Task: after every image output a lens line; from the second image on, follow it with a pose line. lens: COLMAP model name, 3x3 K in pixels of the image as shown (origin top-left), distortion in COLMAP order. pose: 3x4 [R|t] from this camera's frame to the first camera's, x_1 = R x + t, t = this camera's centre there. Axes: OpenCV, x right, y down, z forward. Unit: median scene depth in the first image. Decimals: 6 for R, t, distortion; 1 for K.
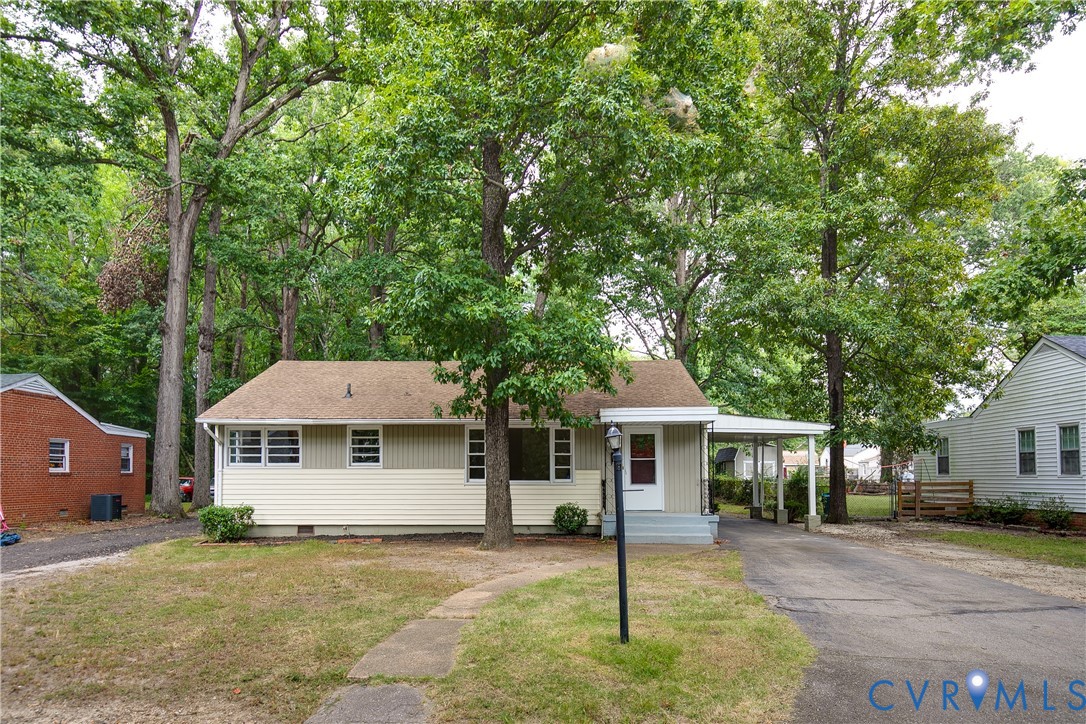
lens RADIAL K [[710.8, 0, 542.3], [0, 710.8, 361.5], [0, 0, 1]] dist [0.006367, 0.001491]
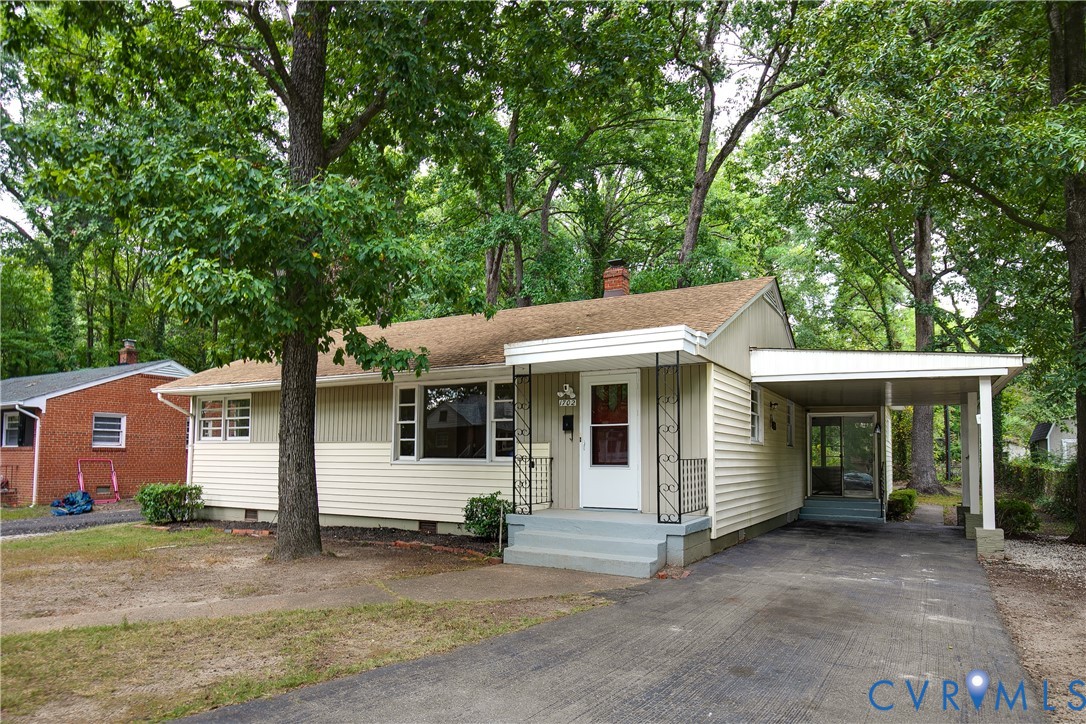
lens RADIAL K [[665.1, 0, 543.2], [0, 665.1, 362.9], [0, 0, 1]] dist [-0.001553, -0.000199]
pose [[0.885848, -0.058617, -0.460258, 0.352884], [0.065581, 0.997847, -0.000860, 0.079124], [0.459318, -0.029422, 0.887785, 0.458707]]
